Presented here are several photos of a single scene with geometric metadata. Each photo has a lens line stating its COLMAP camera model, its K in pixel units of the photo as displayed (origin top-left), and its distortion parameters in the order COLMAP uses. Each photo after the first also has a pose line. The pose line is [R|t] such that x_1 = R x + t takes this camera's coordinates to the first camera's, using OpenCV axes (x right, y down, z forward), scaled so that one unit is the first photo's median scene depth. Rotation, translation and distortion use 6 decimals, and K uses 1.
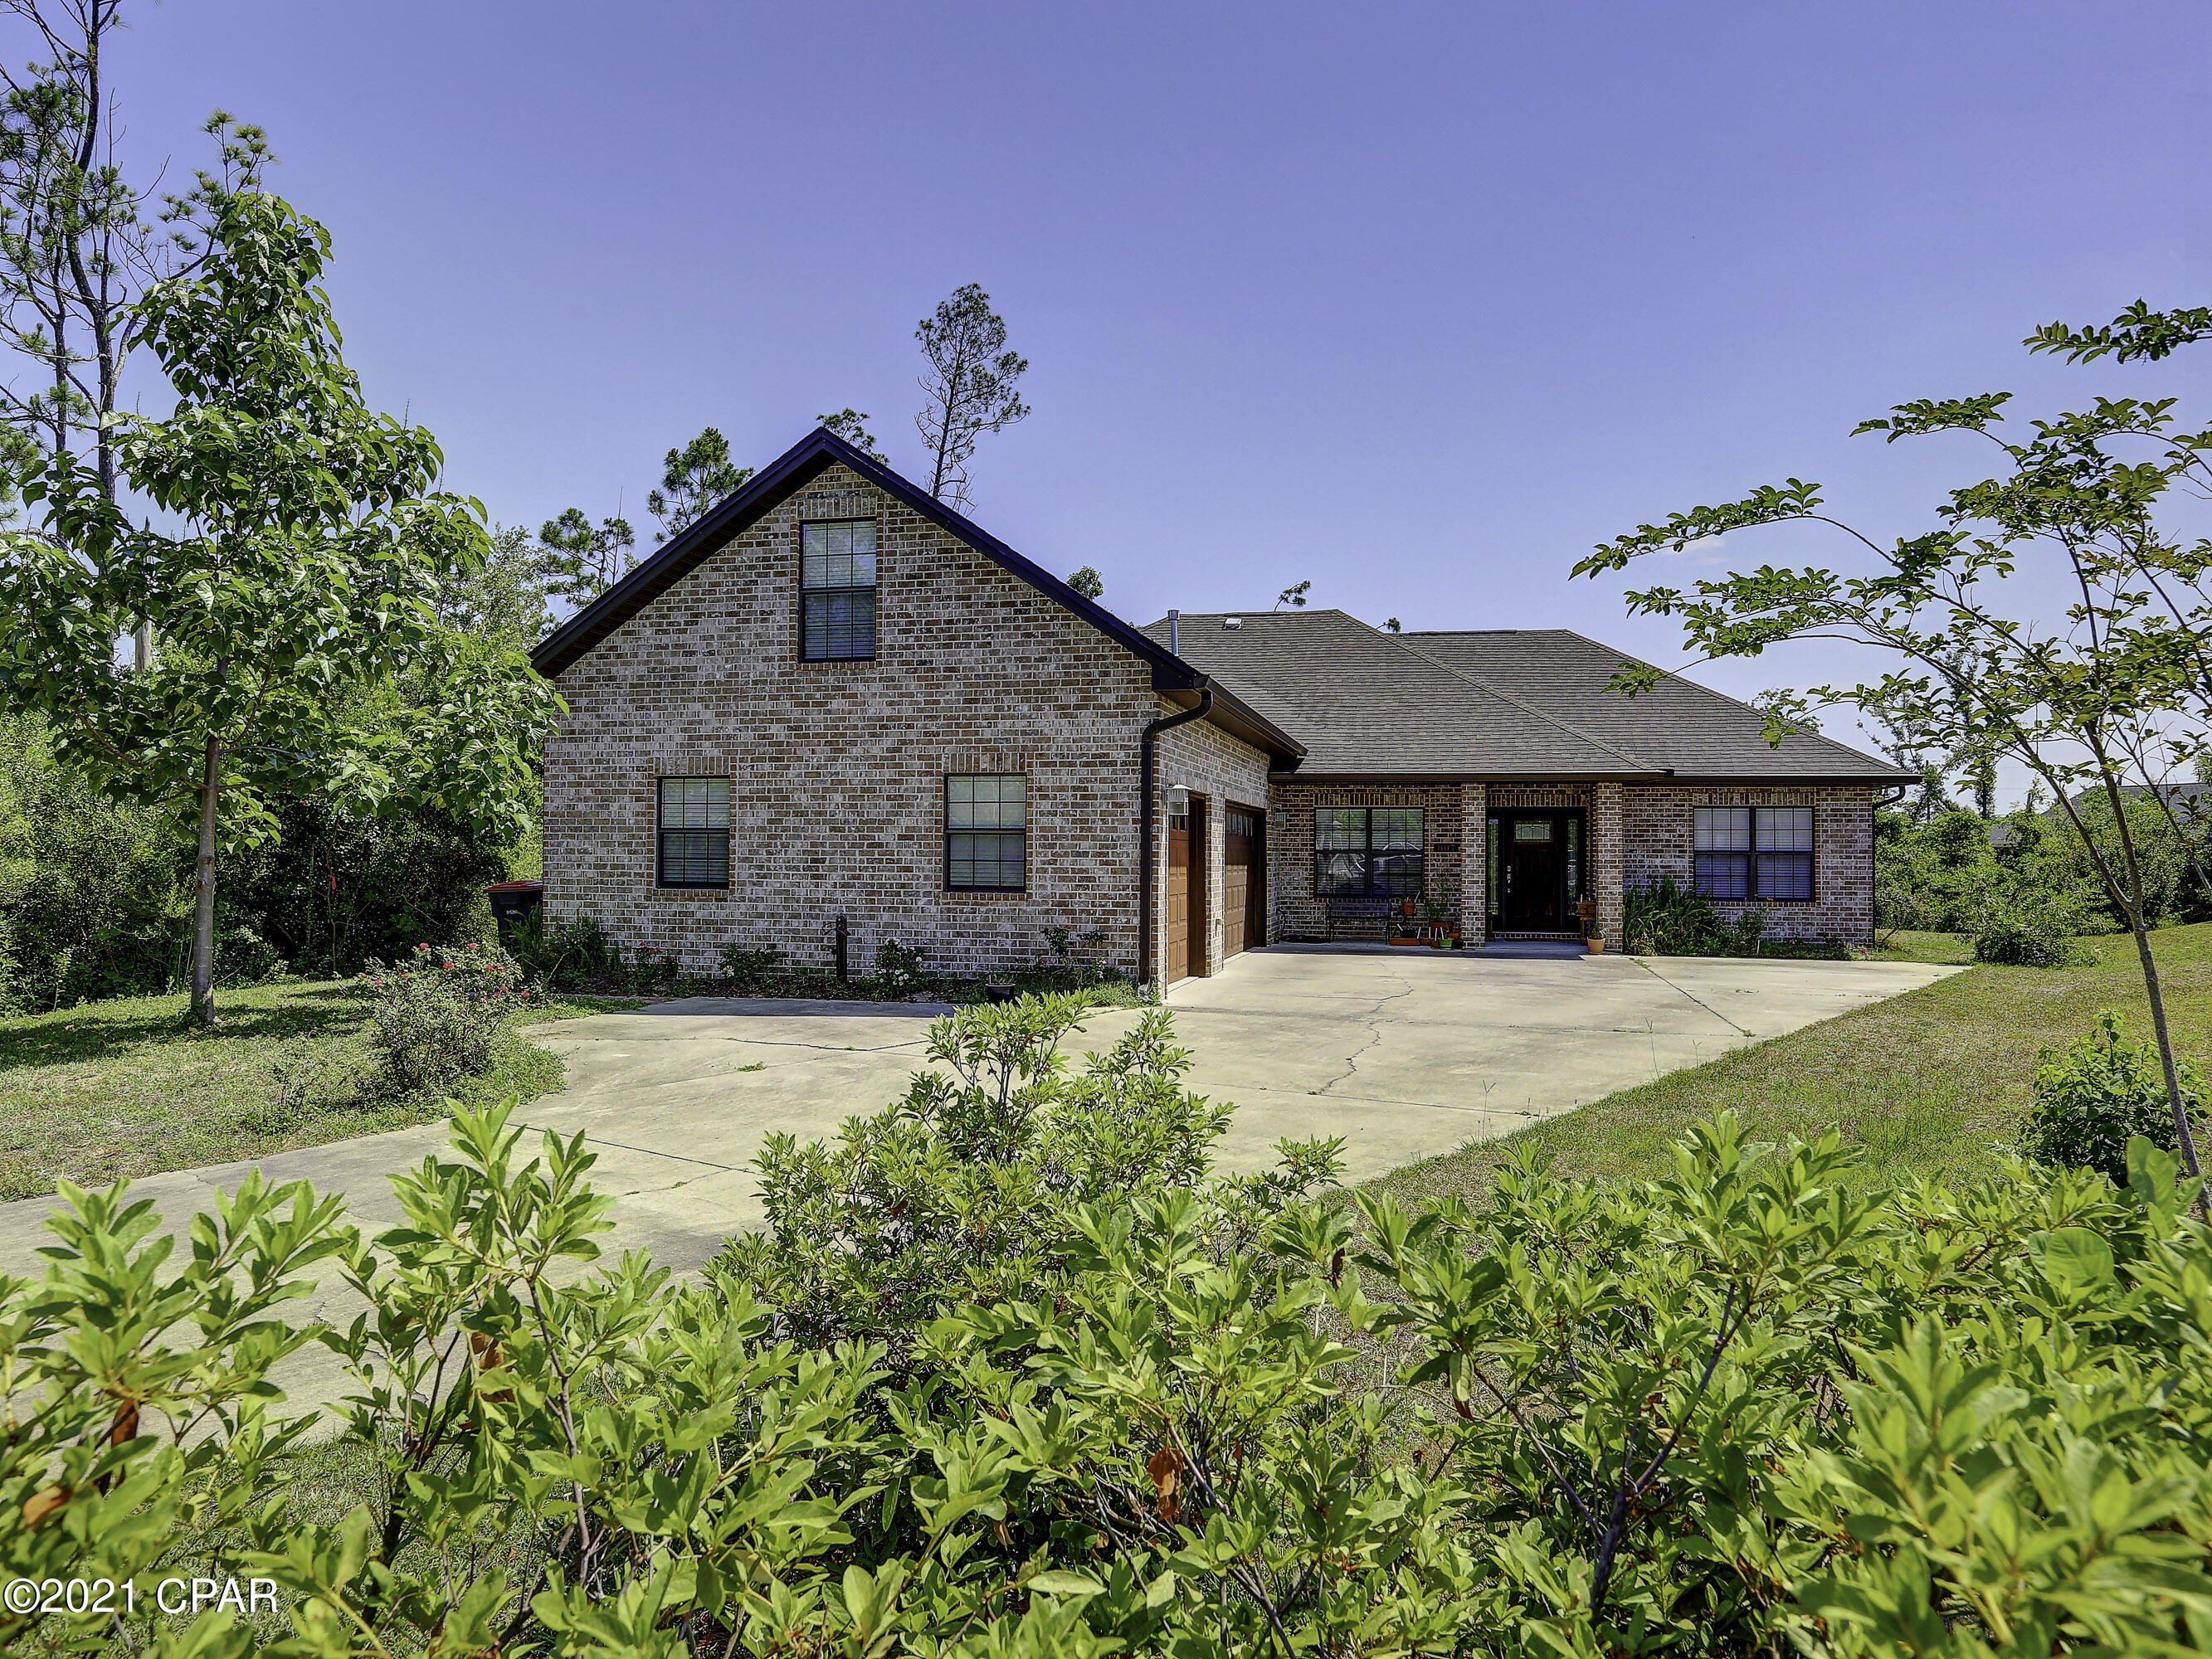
lens RADIAL K [[1364.5, 0, 1104.6], [0, 1364.5, 836.9], [0, 0, 1]] dist [-0.001826, 0.012824]
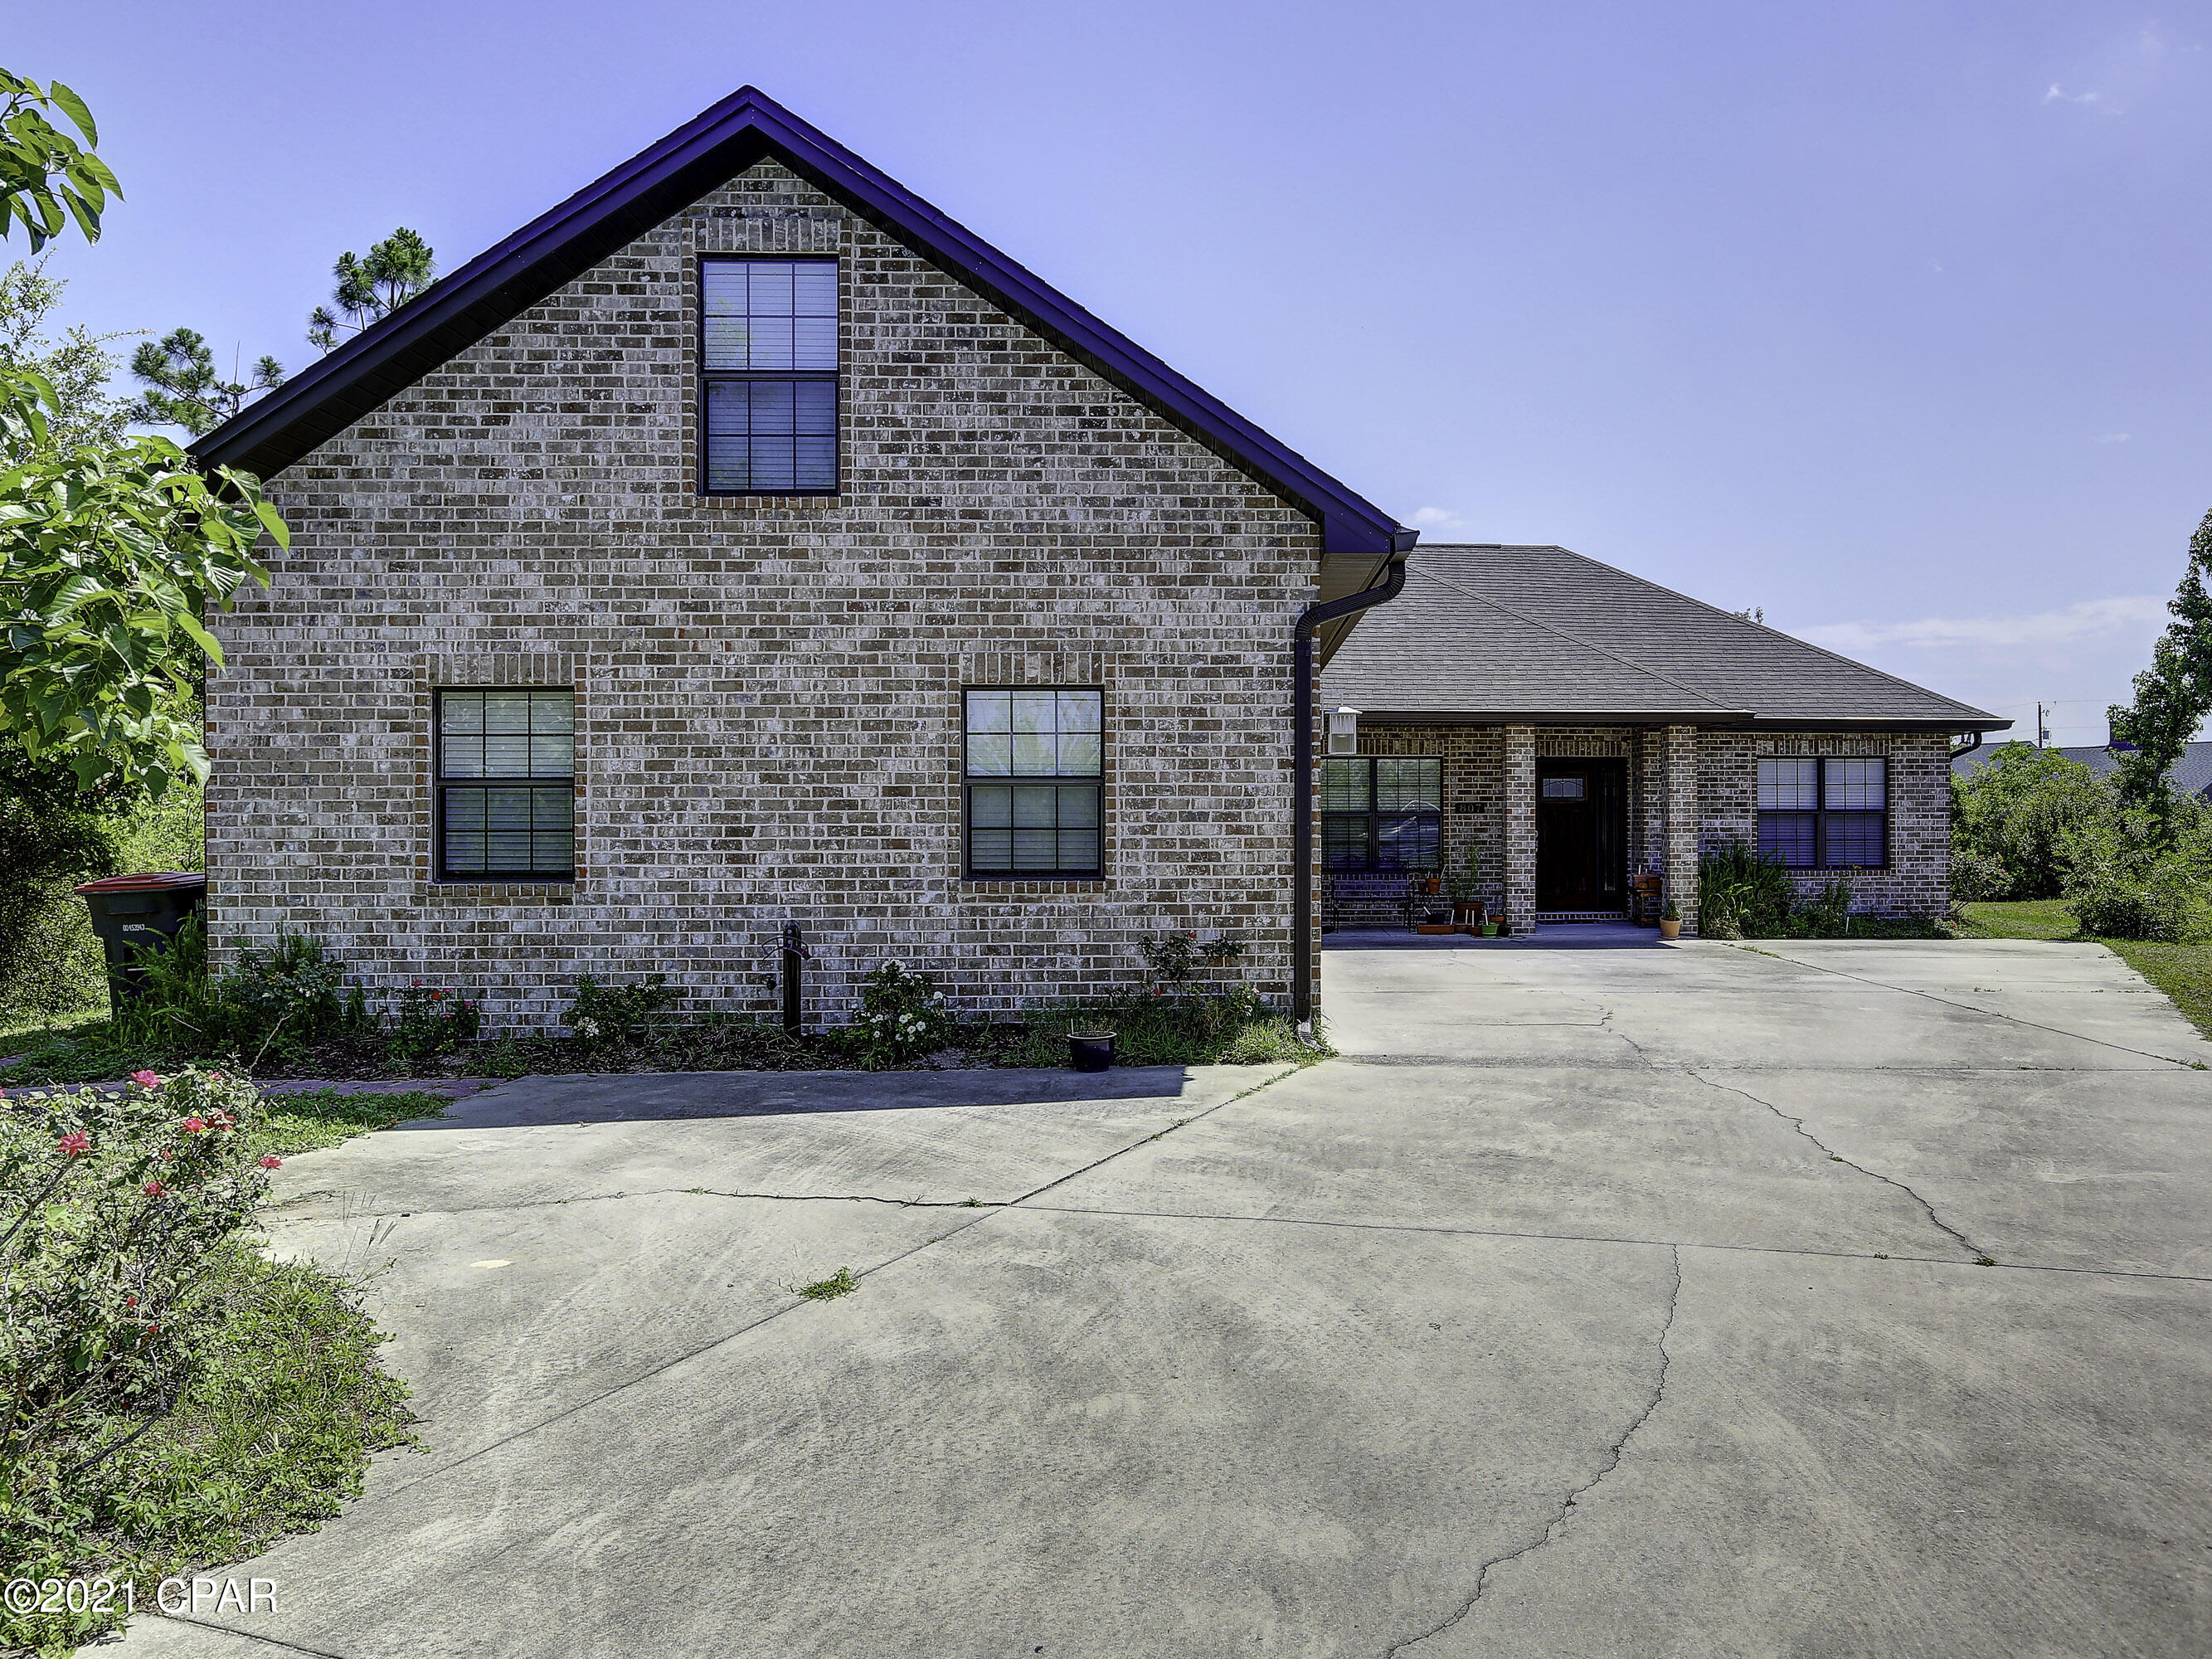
lens RADIAL K [[1364.7, 0, 1110.4], [0, 1364.7, 821.9], [0, 0, 1]] dist [-0.001826, 0.012824]
pose [[0.969265, -0.008194, 0.245882, -0.197576], [0.005318, 0.999910, 0.012356, 0.006717], [-0.245961, -0.010669, 0.969221, 0.382746]]
